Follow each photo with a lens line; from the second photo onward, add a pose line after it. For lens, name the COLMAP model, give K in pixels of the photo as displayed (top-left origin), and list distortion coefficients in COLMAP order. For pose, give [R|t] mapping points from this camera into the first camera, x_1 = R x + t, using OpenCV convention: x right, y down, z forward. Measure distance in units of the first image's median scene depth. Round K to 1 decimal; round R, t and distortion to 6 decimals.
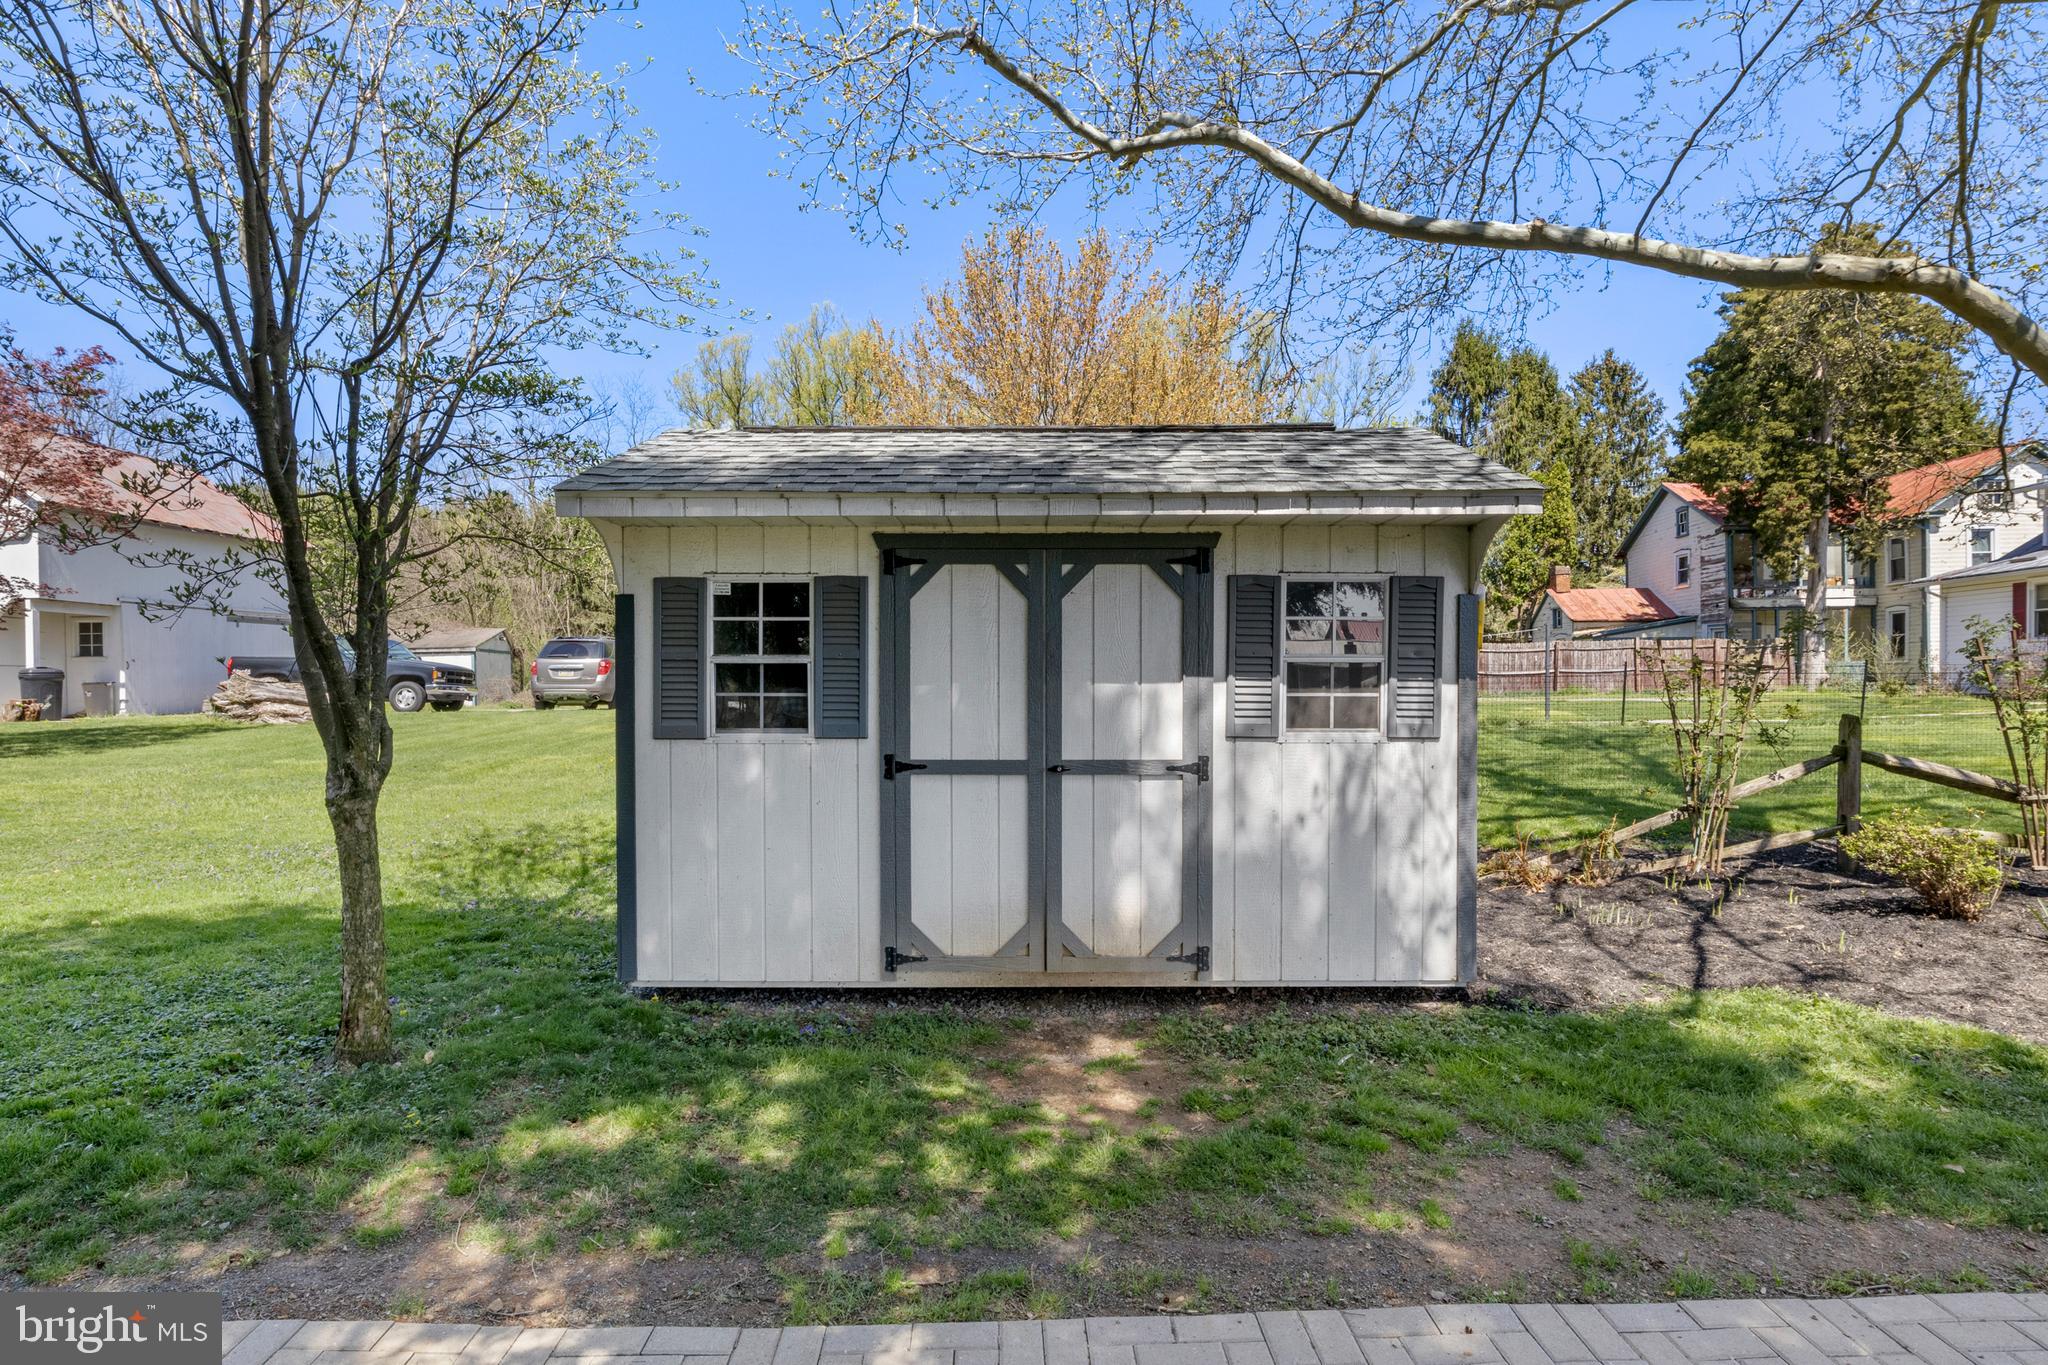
lens RADIAL K [[1040.5, 0, 1023.2], [0, 1040.5, 705.2], [0, 0, 1]] dist [-0.005346, -0.001215]
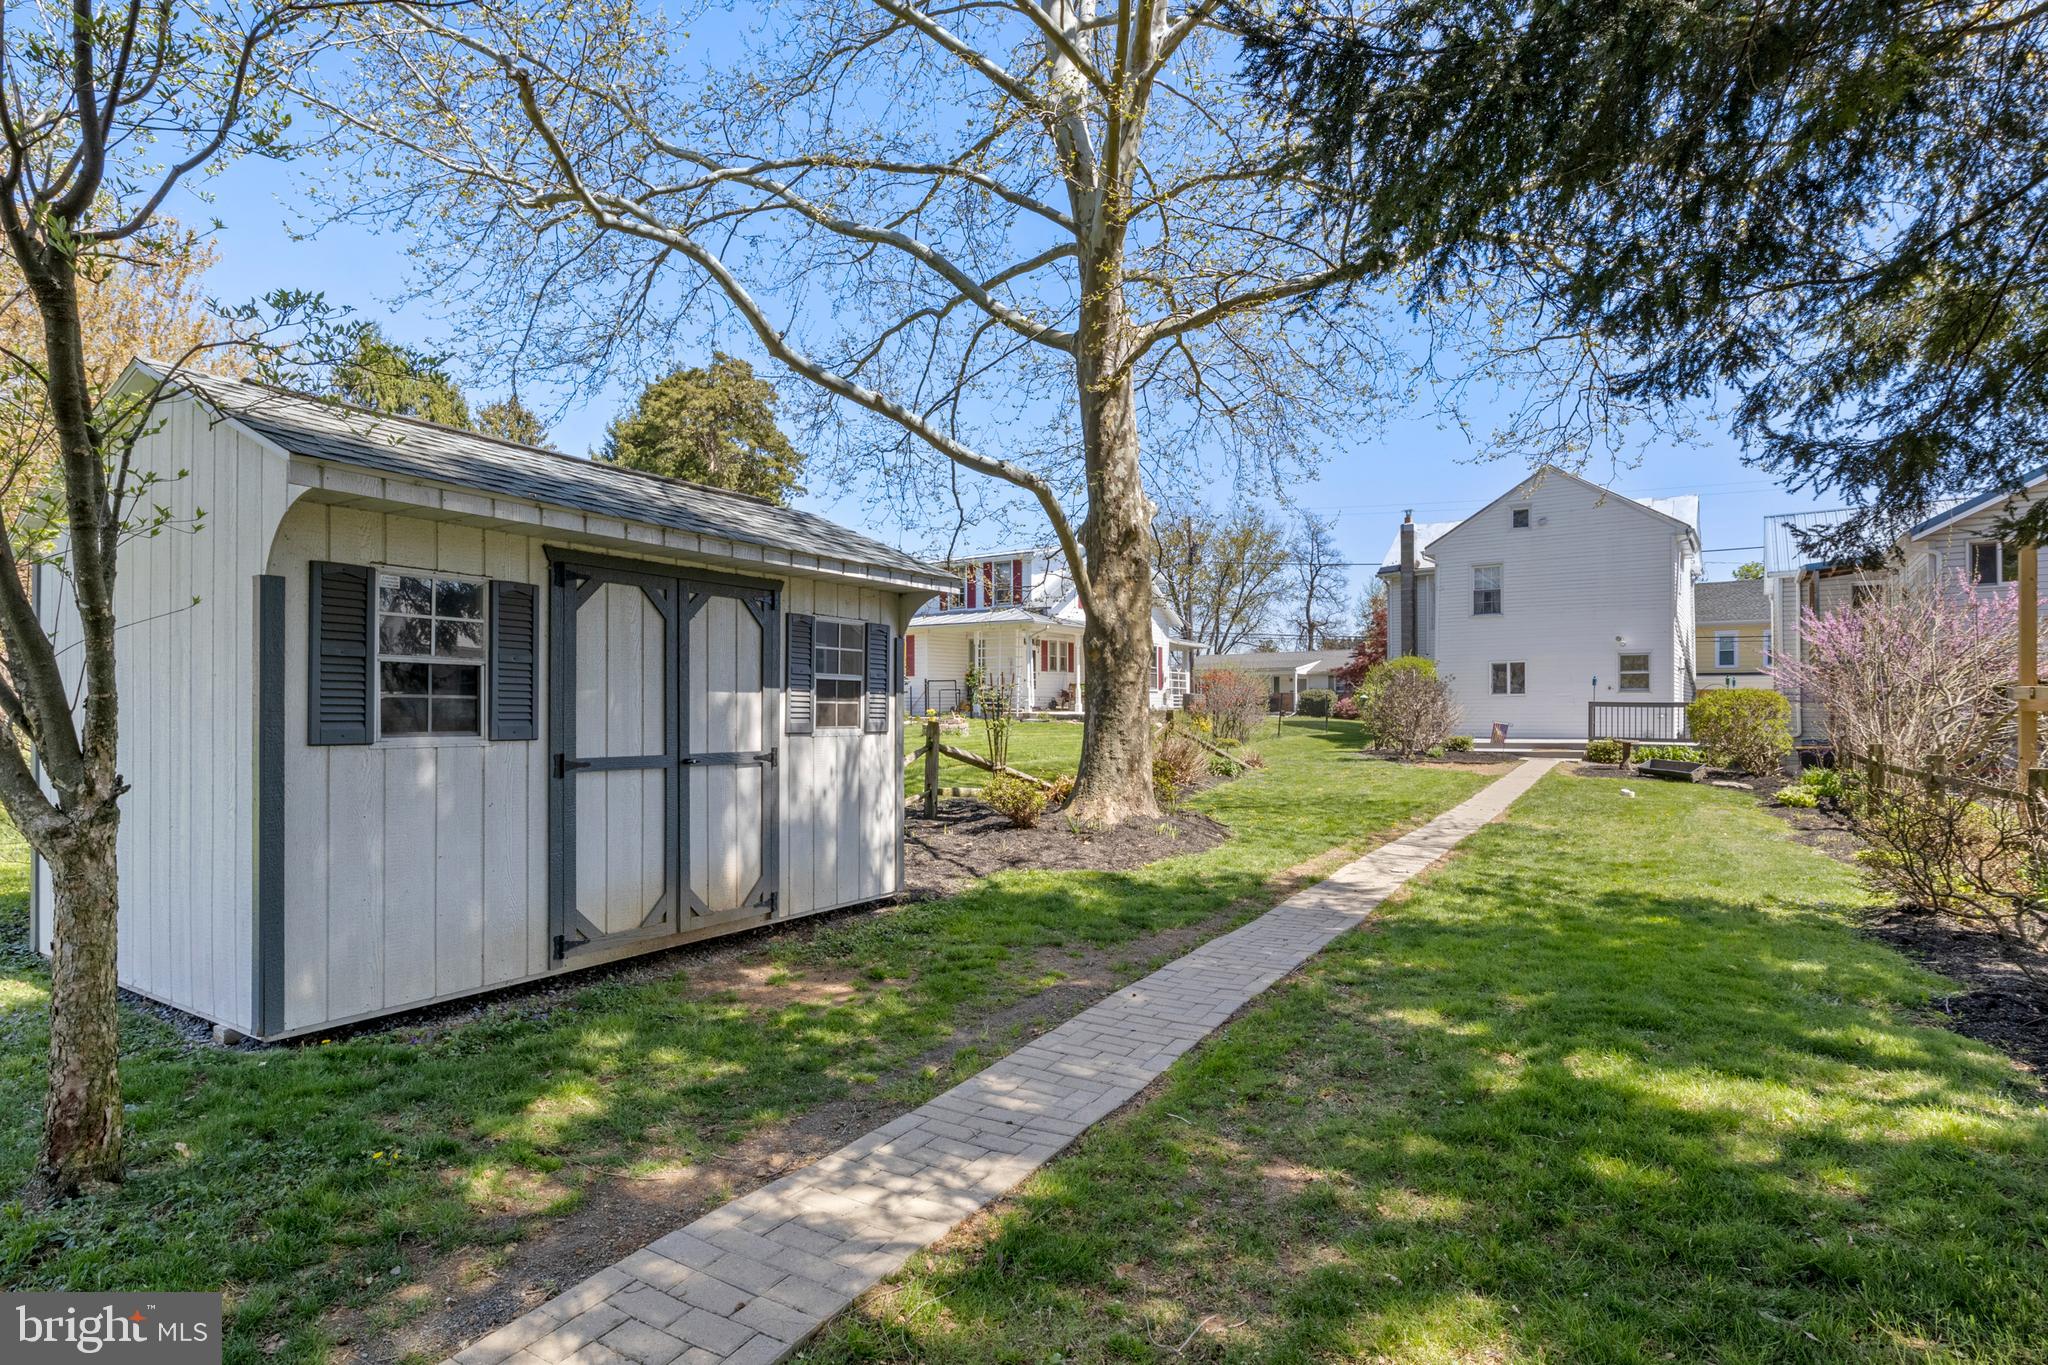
lens RADIAL K [[1049.4, 0, 1021.9], [0, 1049.4, 717.5], [0, 0, 1]] dist [-0.005224, -0.000466]
pose [[0.518538, -0.001042, 0.855054, -0.803328], [0.013291, 0.999888, -0.006841, 0.023325], [-0.854951, 0.014912, 0.518494, 0.038650]]
